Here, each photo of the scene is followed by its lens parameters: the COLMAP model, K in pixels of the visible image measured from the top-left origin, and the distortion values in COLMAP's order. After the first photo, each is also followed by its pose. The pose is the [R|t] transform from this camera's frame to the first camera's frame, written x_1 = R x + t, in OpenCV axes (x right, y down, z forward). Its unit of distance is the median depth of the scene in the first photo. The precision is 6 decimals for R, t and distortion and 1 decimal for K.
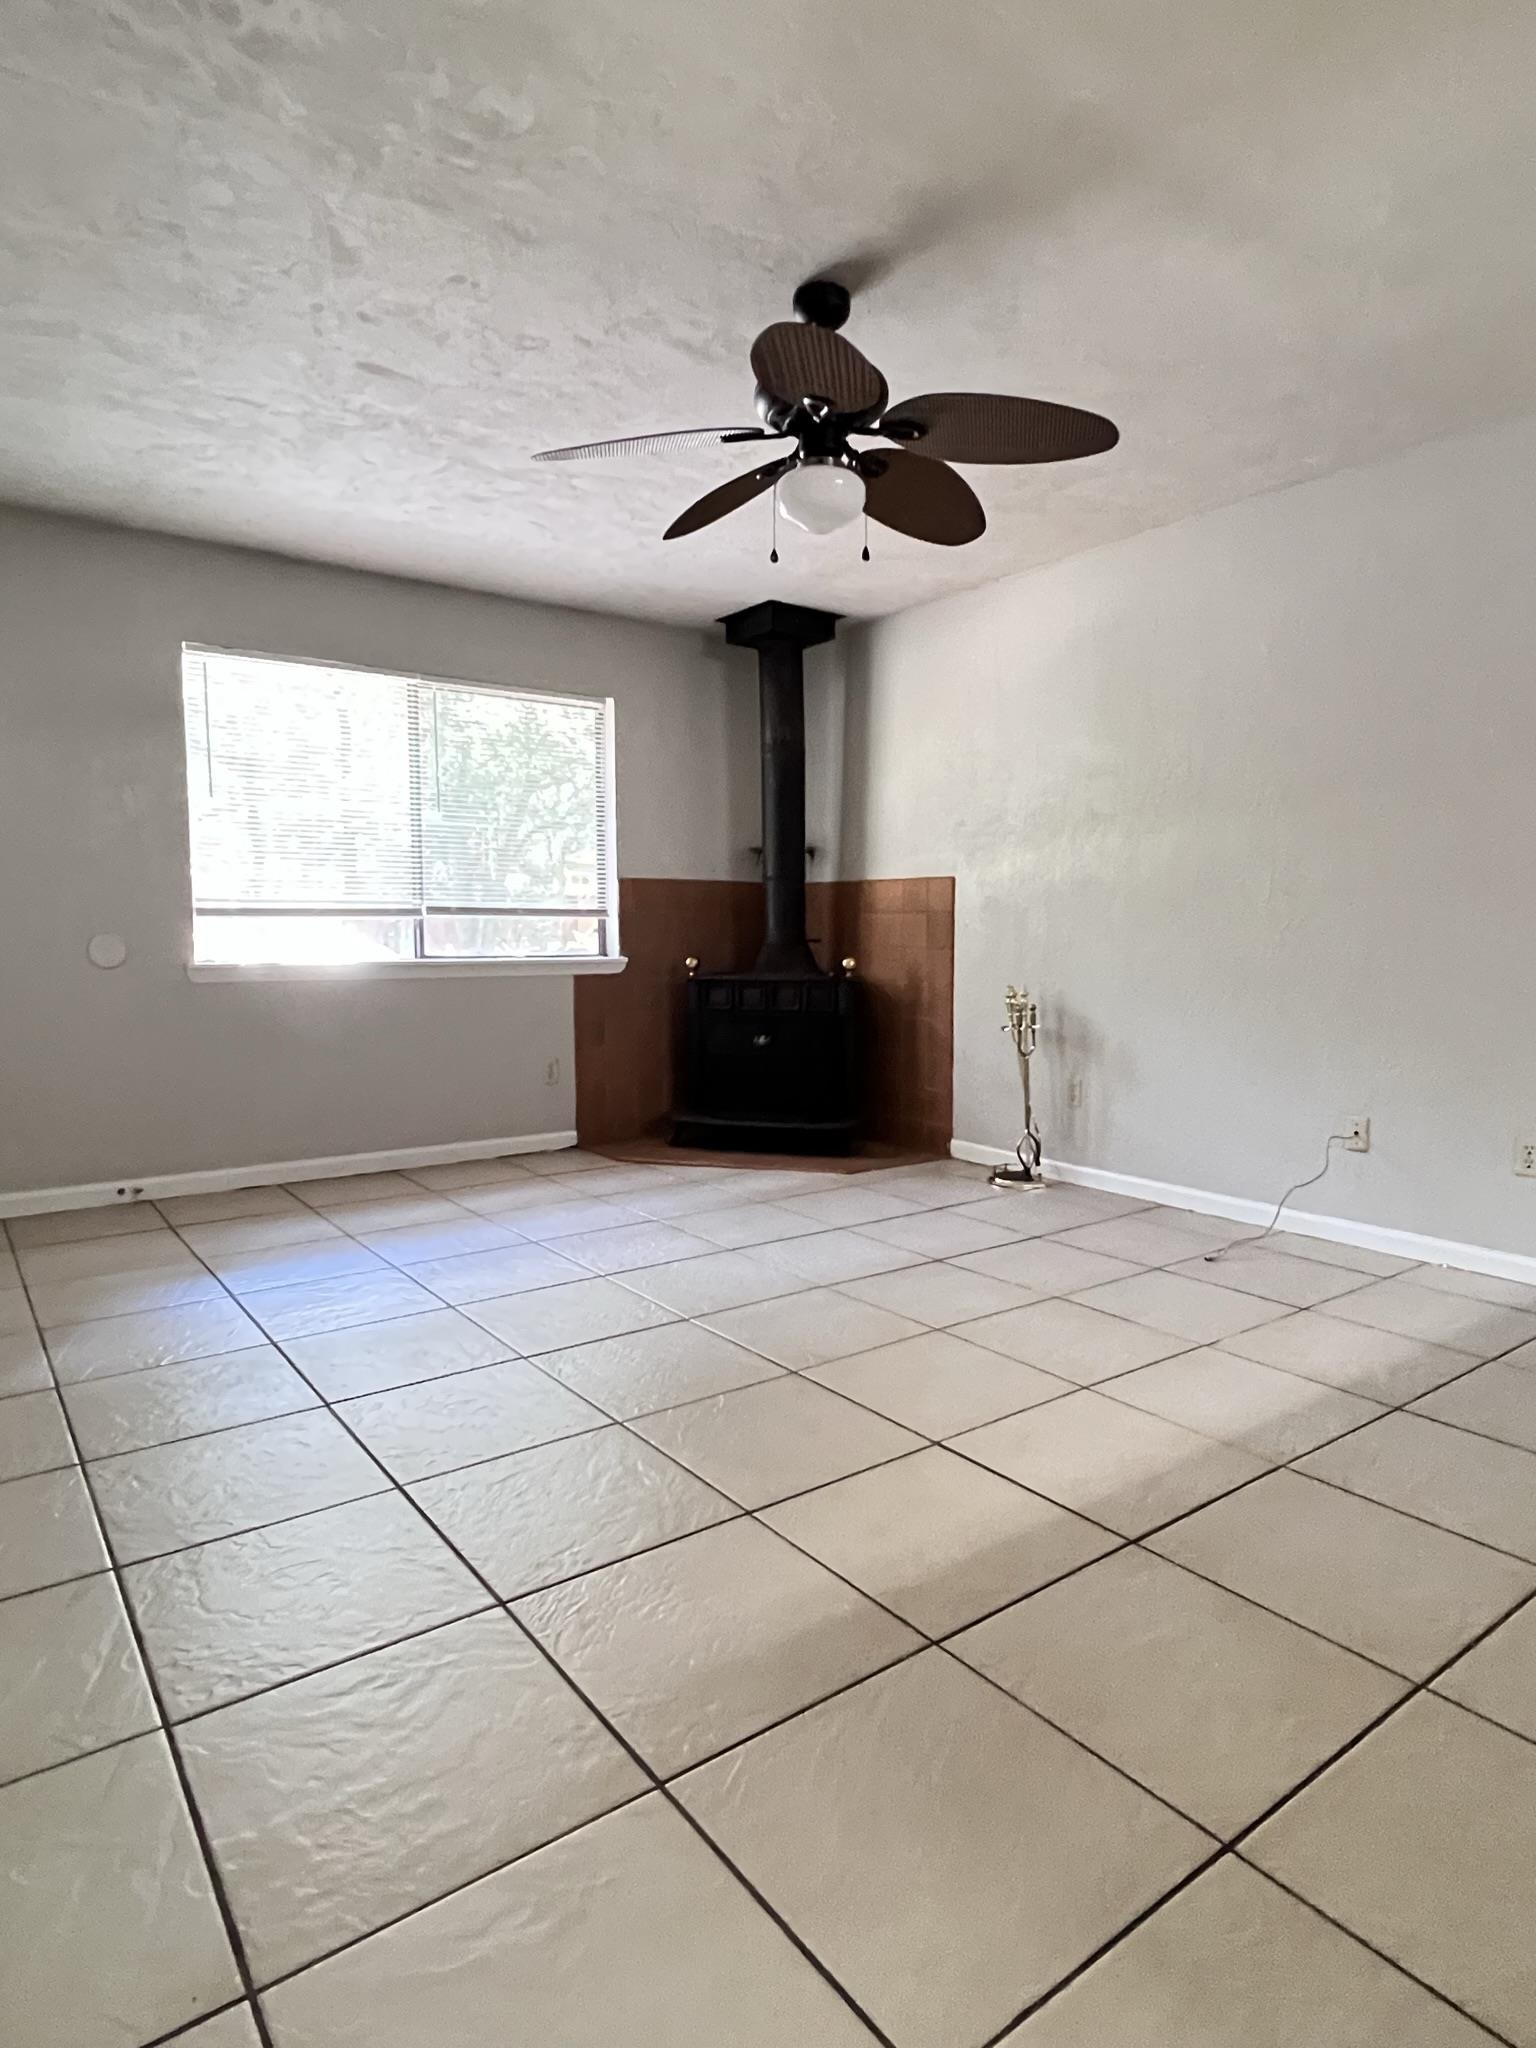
lens RADIAL K [[1183.3, 0, 772.4], [0, 1183.3, 1022.2], [0, 0, 1]] dist [-0.001075, -0.001599]
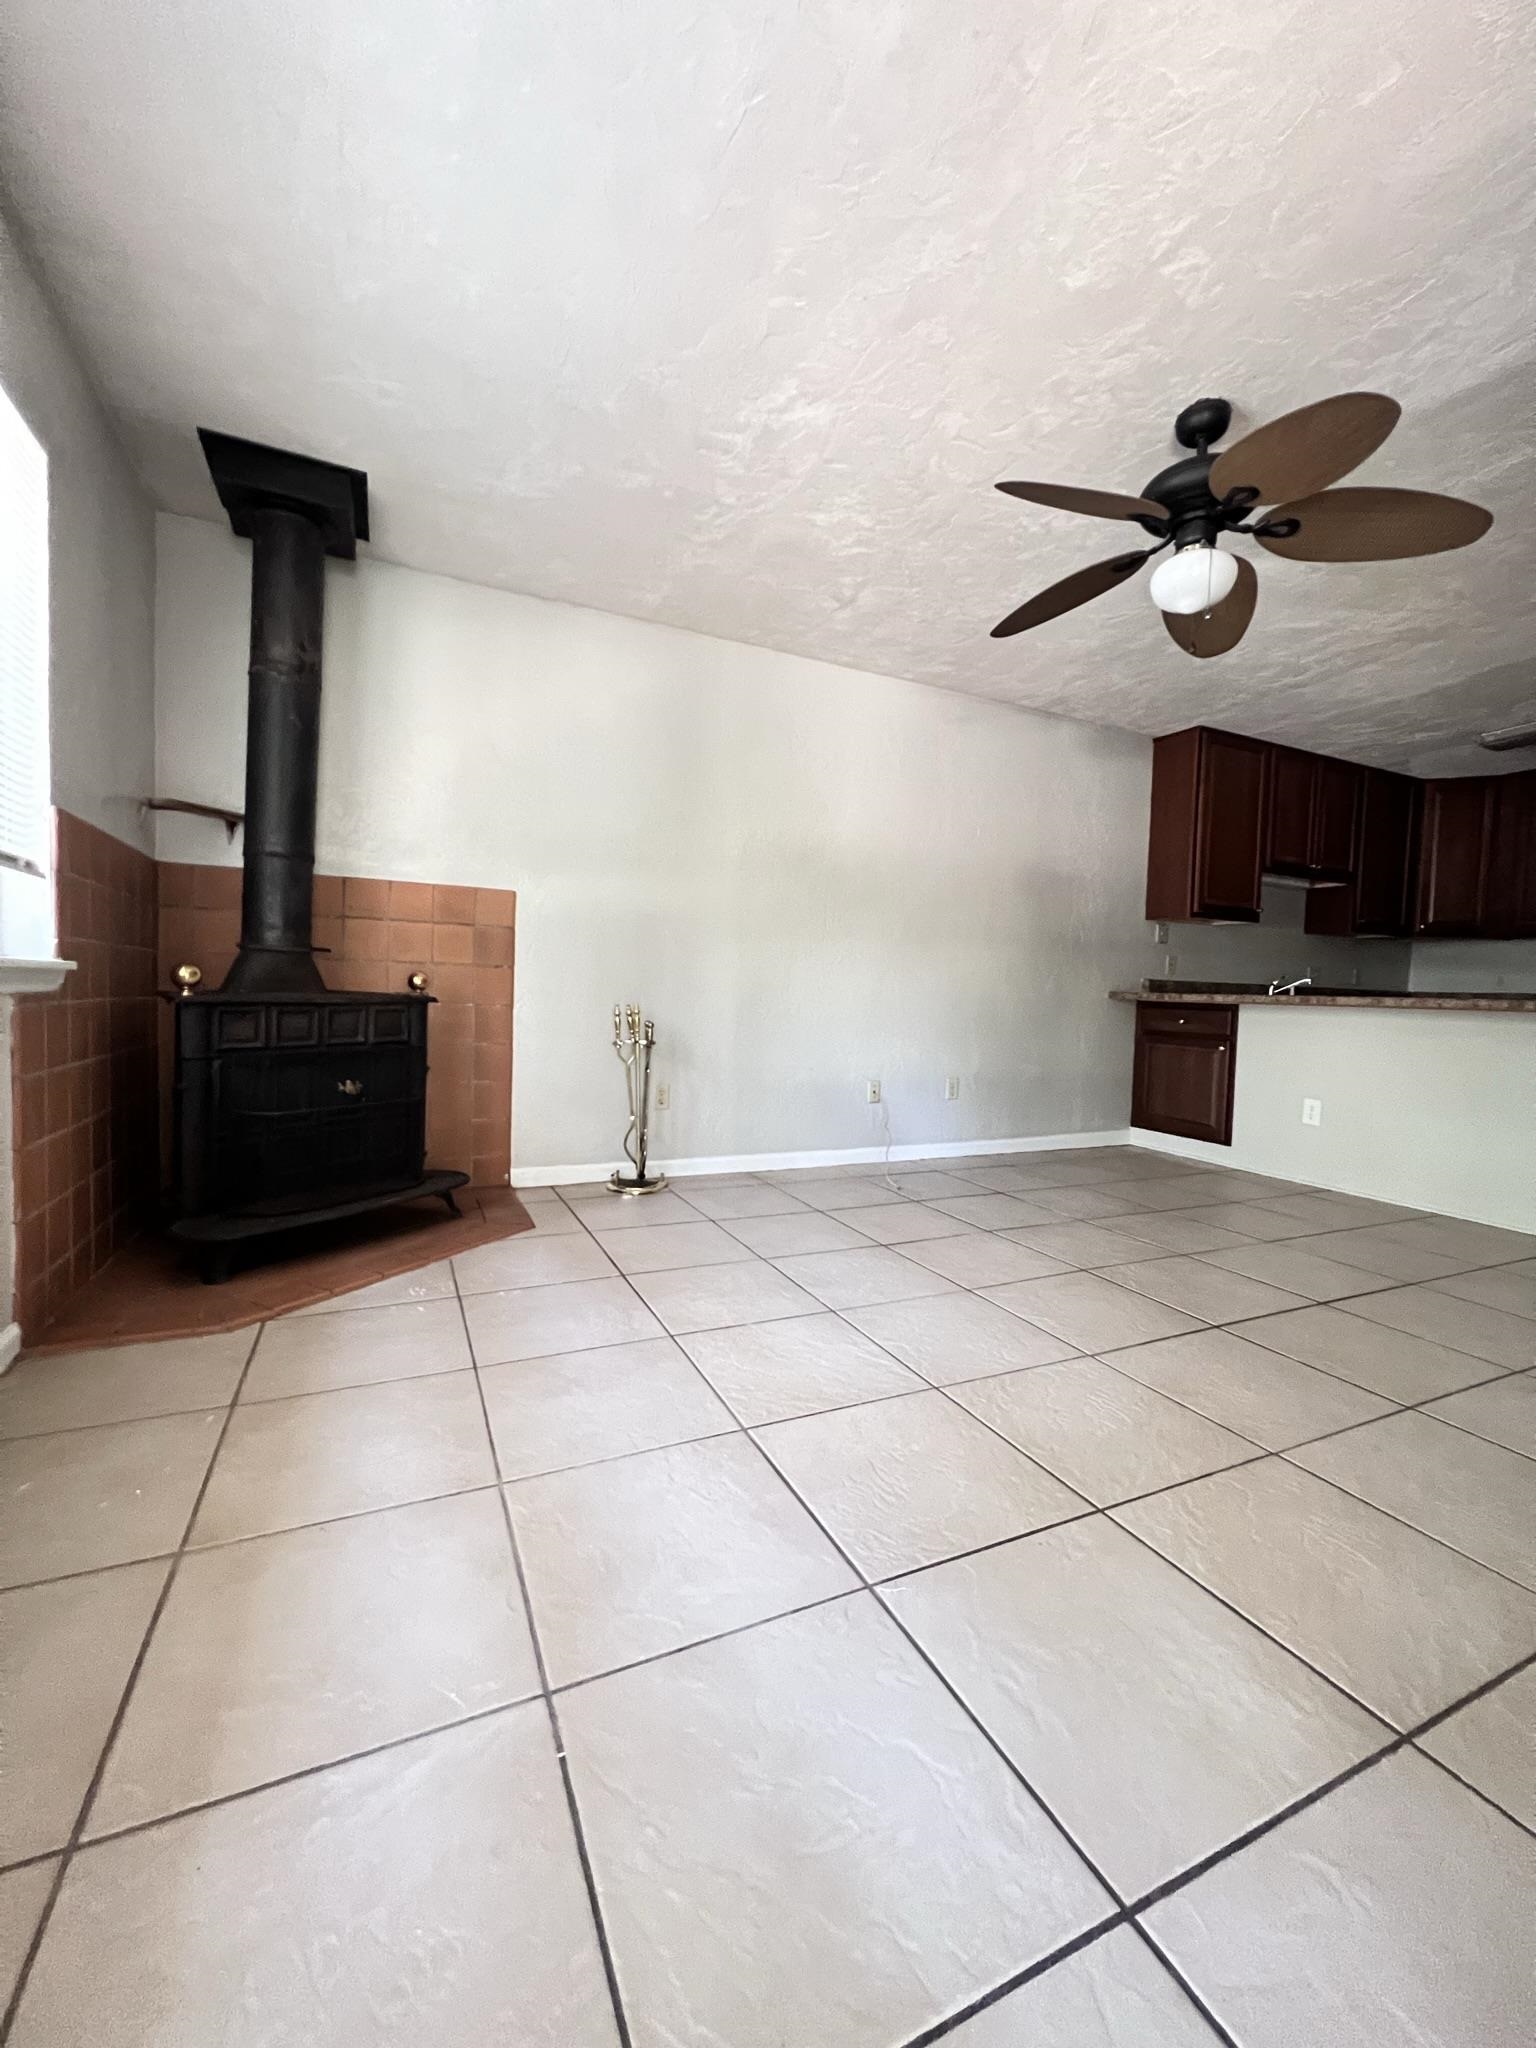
lens RADIAL K [[820.1, 0, 749.7], [0, 820.1, 1026.7], [0, 0, 1]] dist [-0.008343, 0.001451]
pose [[0.188930, -0.038865, 0.981221, -0.462432], [0.043228, 0.998577, 0.031230, -0.026816], [-0.981039, 0.036516, 0.190342, 0.697845]]
